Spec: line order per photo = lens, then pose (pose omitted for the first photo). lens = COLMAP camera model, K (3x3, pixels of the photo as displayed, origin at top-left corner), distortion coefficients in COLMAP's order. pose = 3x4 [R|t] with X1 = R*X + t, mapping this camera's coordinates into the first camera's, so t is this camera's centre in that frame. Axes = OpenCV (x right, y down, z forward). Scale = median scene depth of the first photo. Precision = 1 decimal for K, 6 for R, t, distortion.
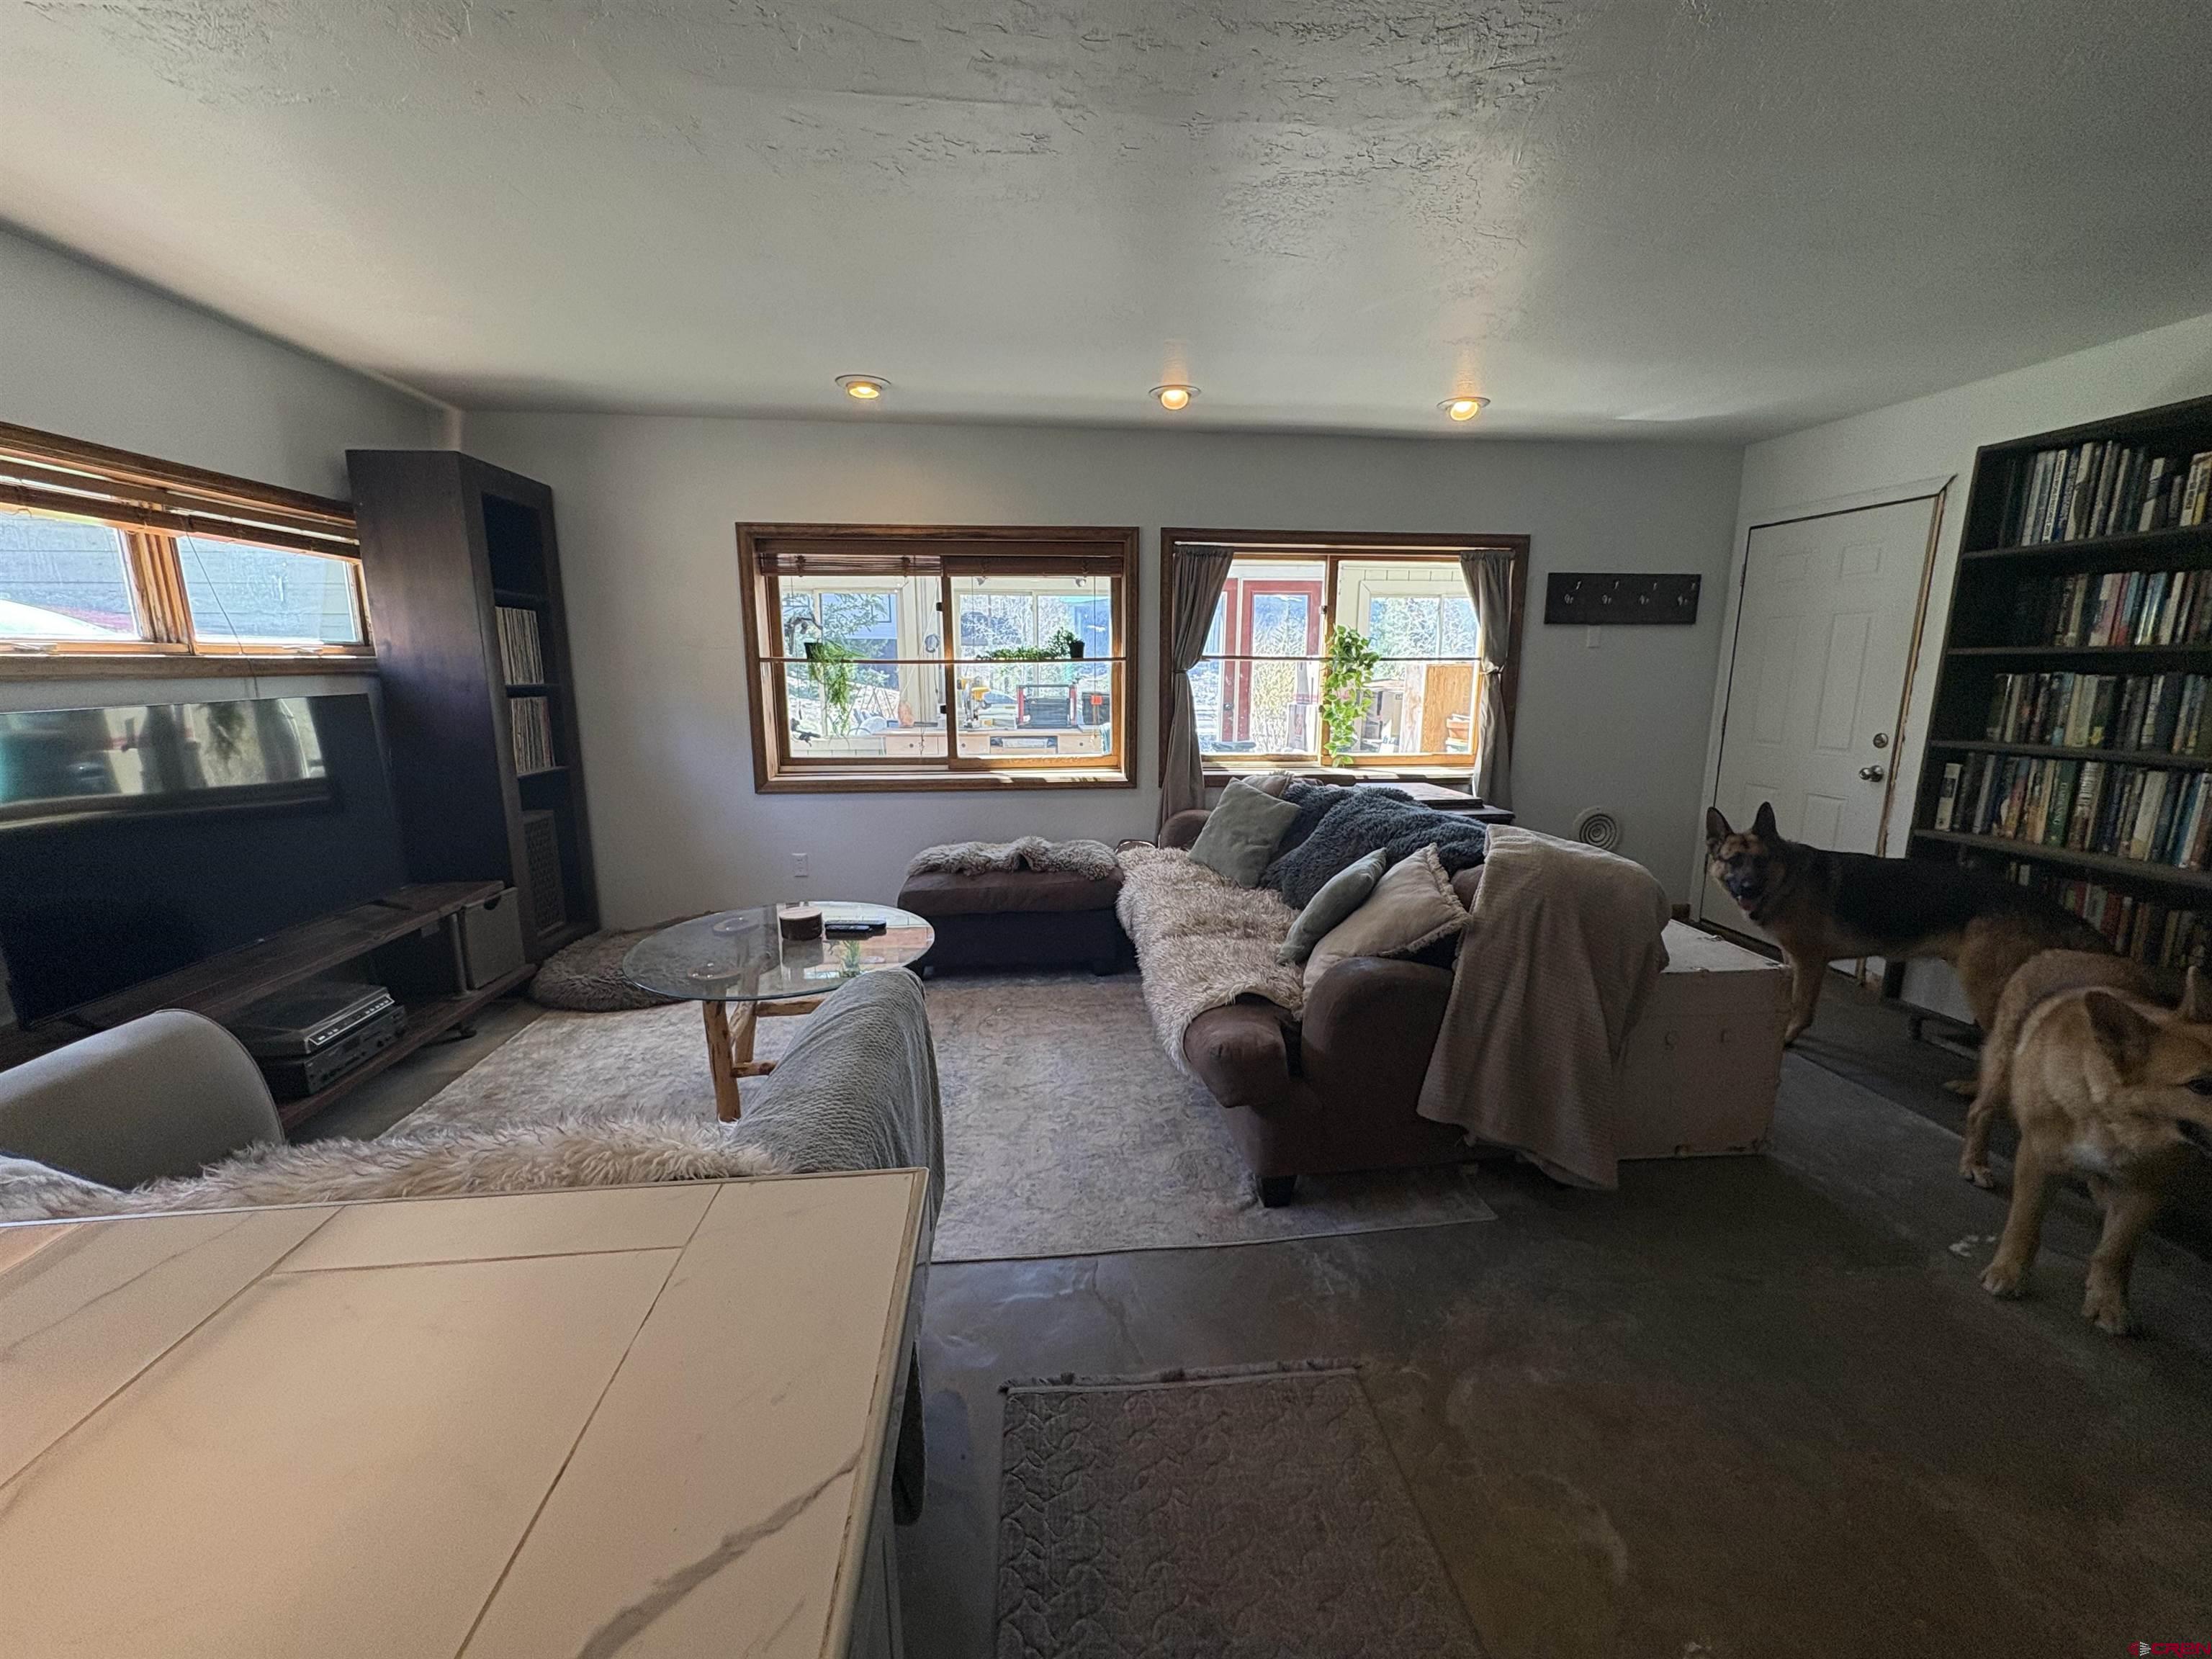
lens RADIAL K [[882.7, 0, 1107.3], [0, 882.7, 828.2], [0, 0, 1]] dist [0.001500, 0.000259]
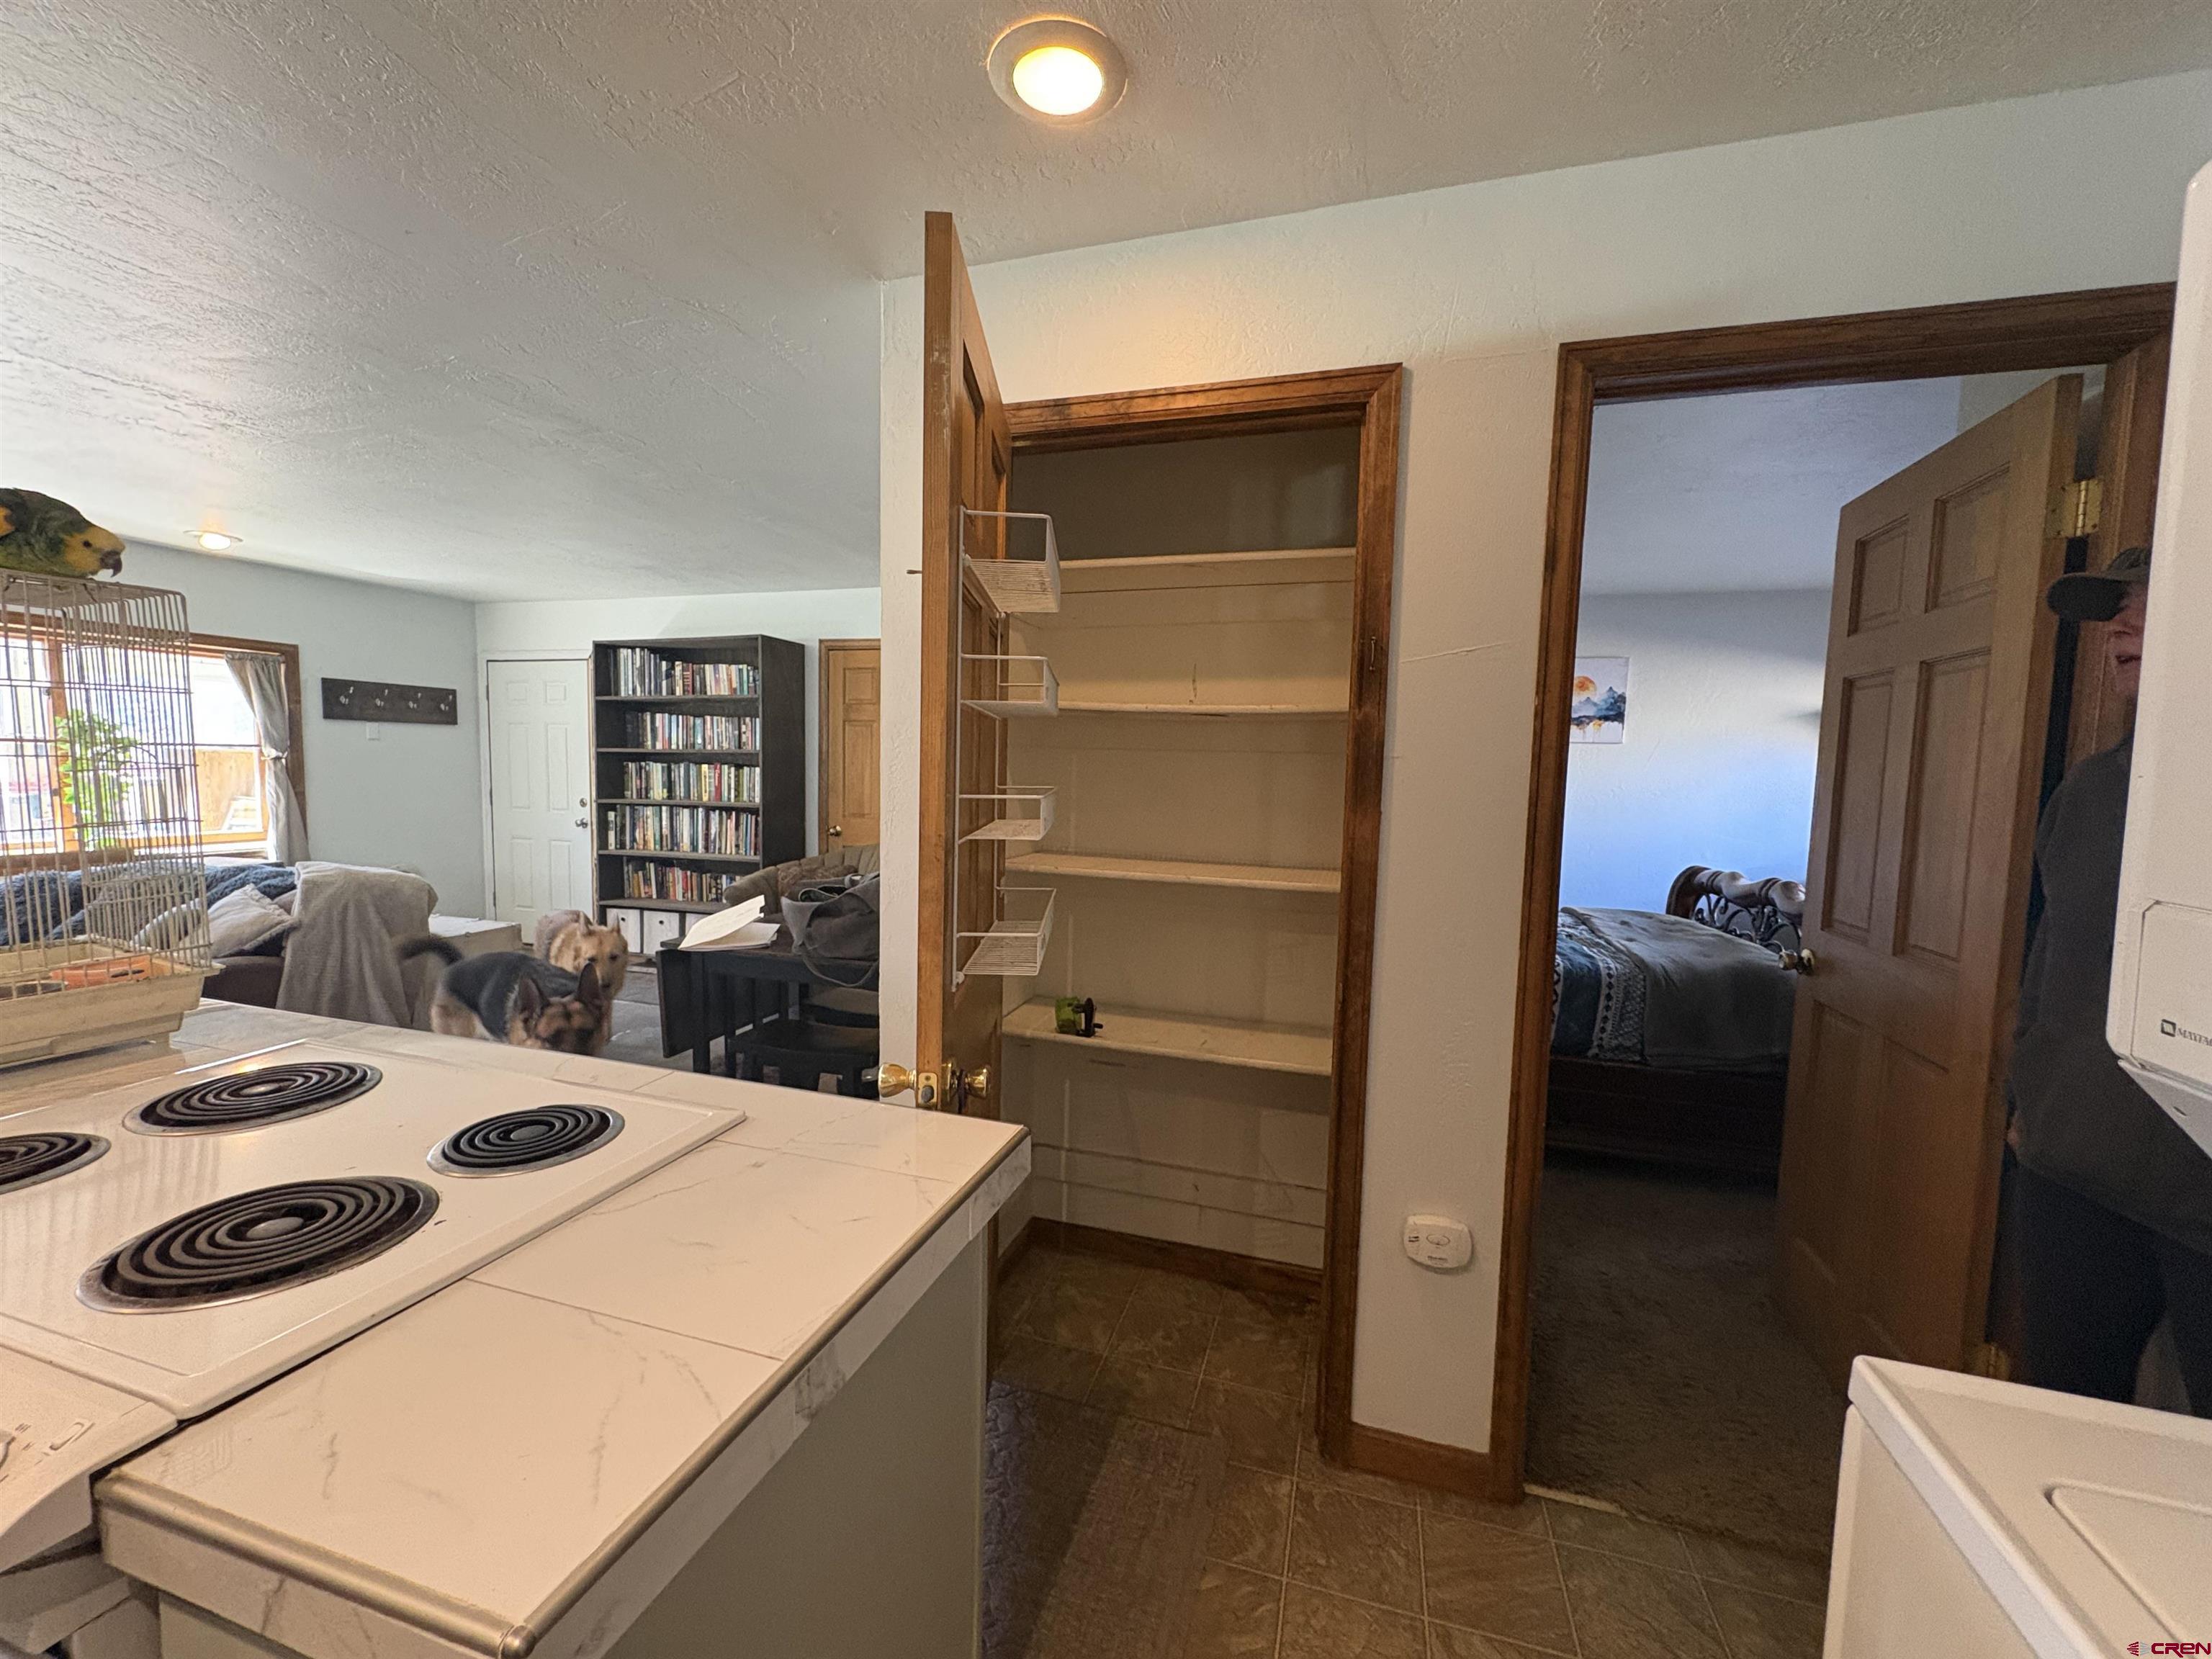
lens RADIAL K [[882.7, 0, 1107.3], [0, 882.7, 828.2], [0, 0, 1]] dist [0.001500, 0.000259]
pose [[0.390092, -0.060335, 0.918797, -0.301512], [0.151151, 0.988510, 0.000740, 0.113160], [-0.908285, 0.138588, 0.394730, -0.627455]]
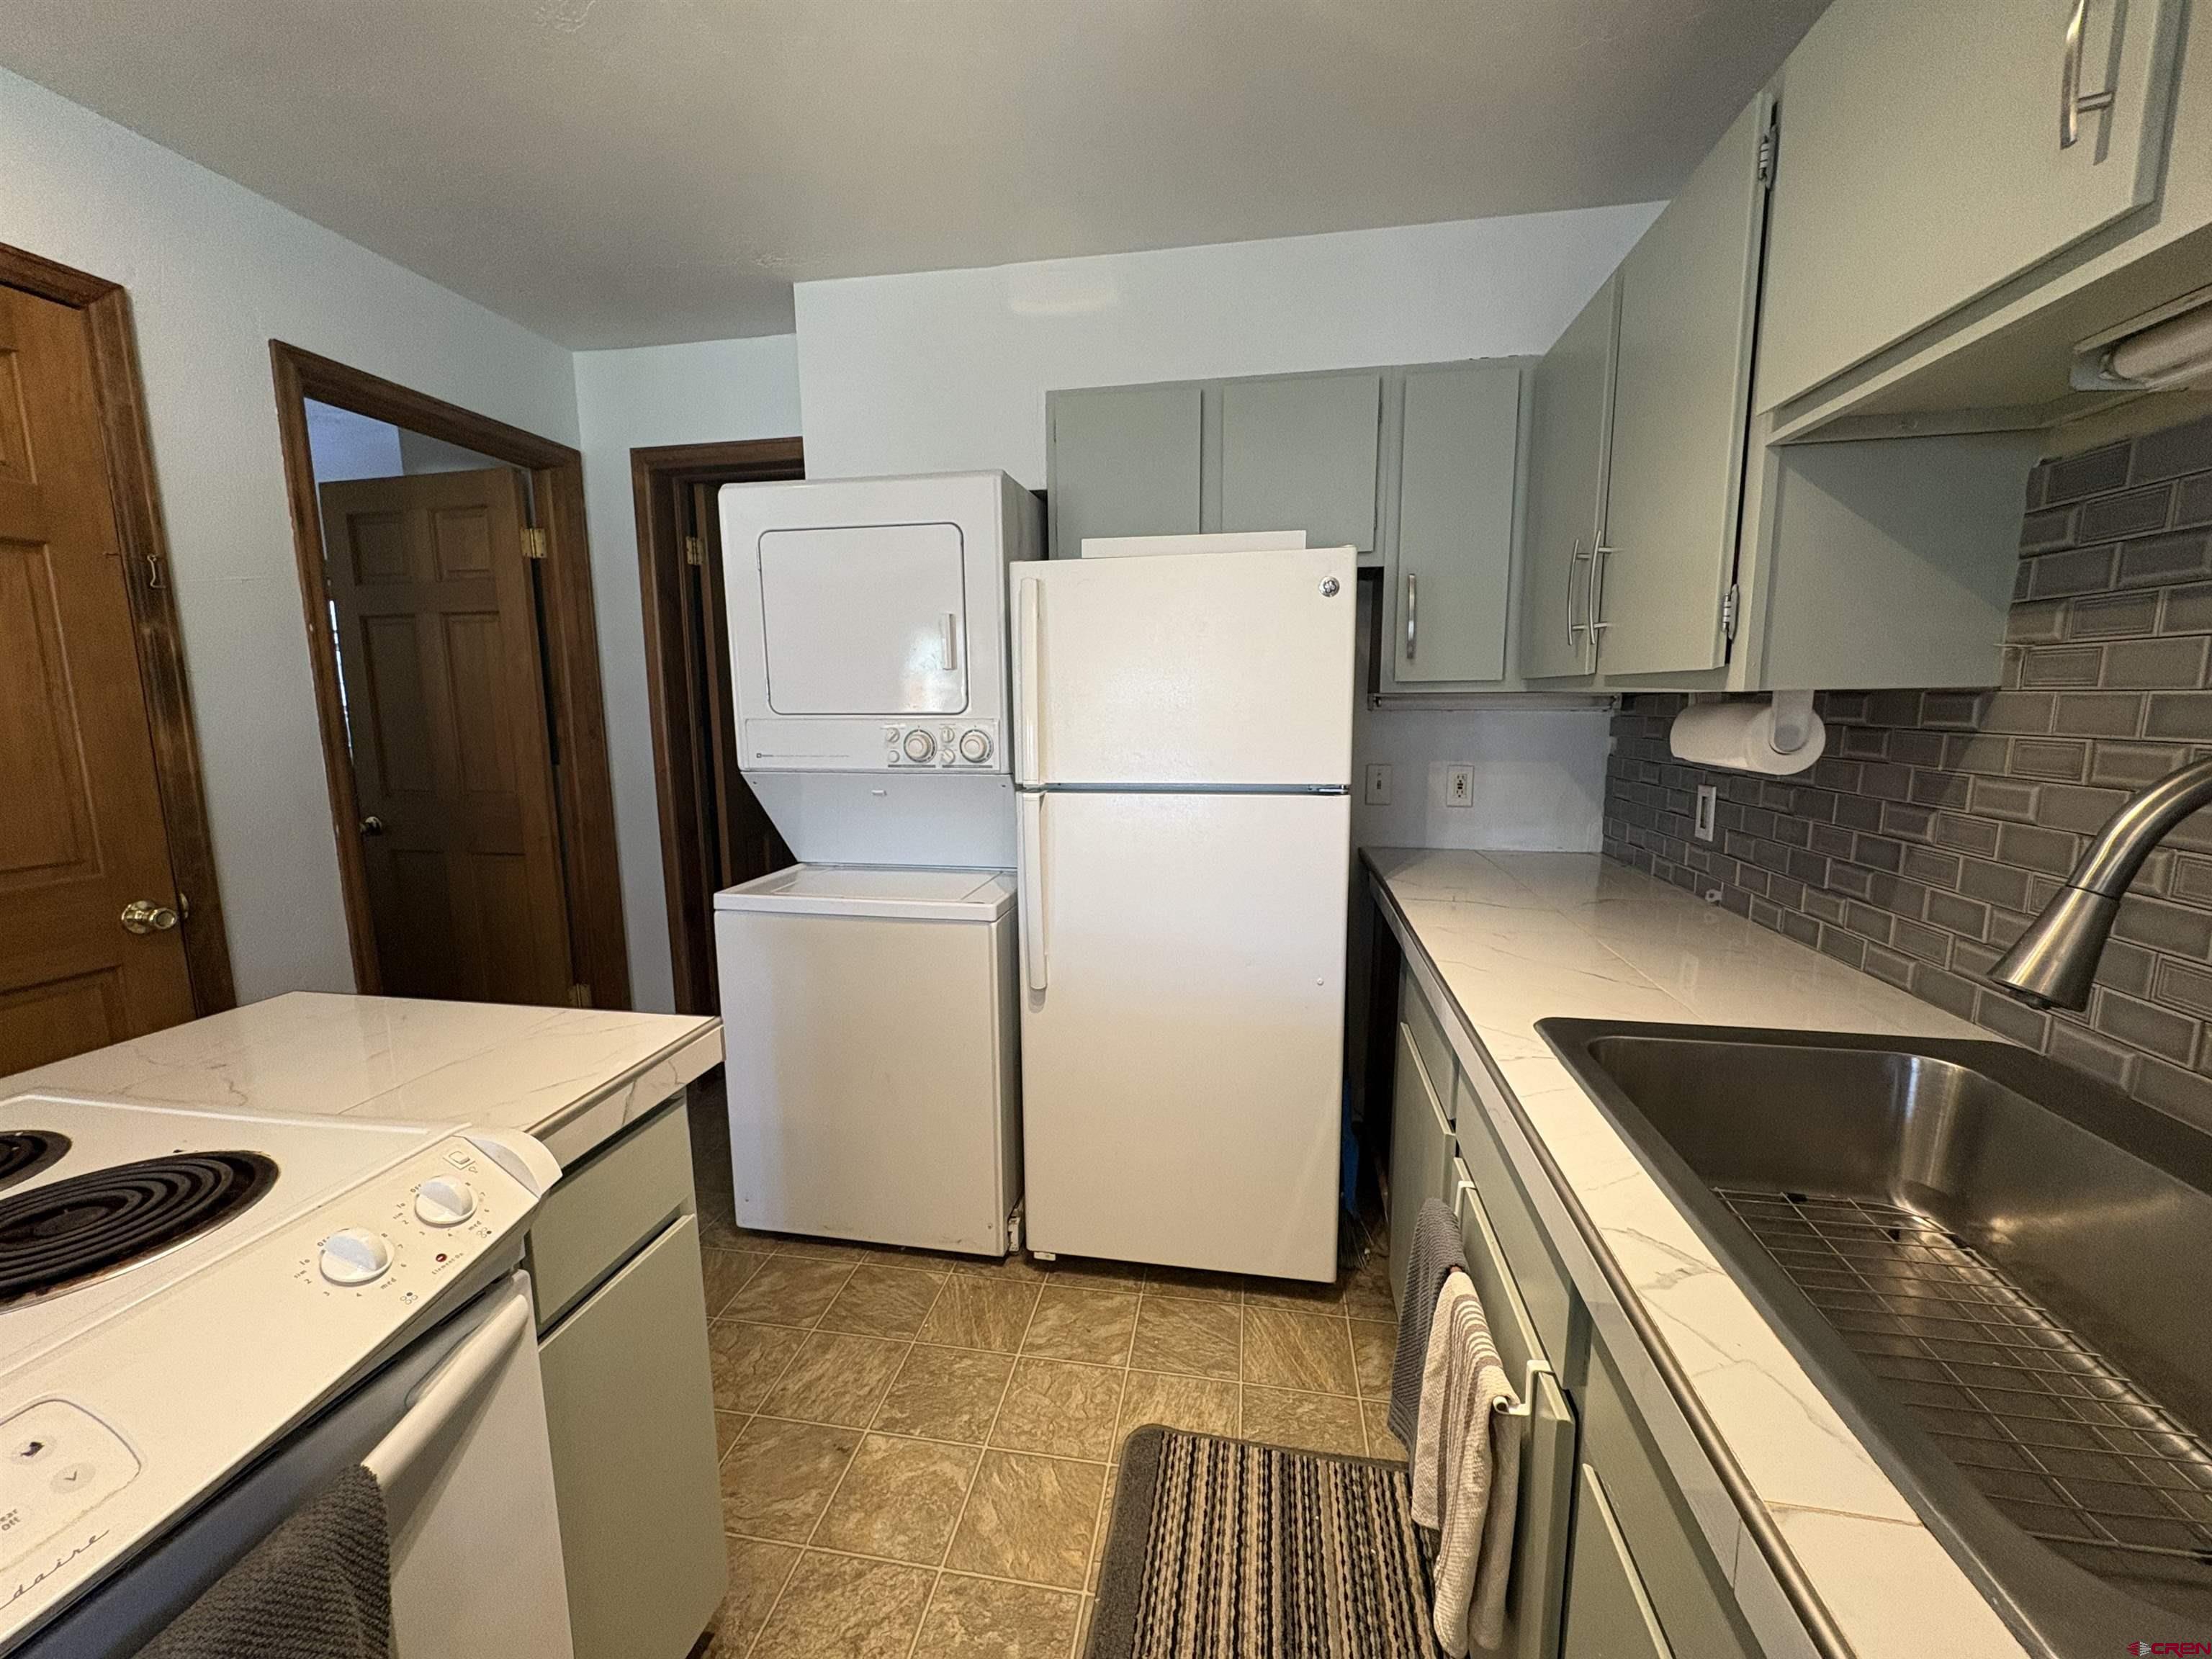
lens RADIAL K [[882.7, 0, 1107.3], [0, 882.7, 828.2], [0, 0, 1]] dist [0.001500, 0.000259]
pose [[-0.962091, -0.033826, 0.270621, -0.474142], [0.057447, 0.944881, 0.322335, 0.041090], [-0.266608, 0.325662, -0.907119, -0.174329]]
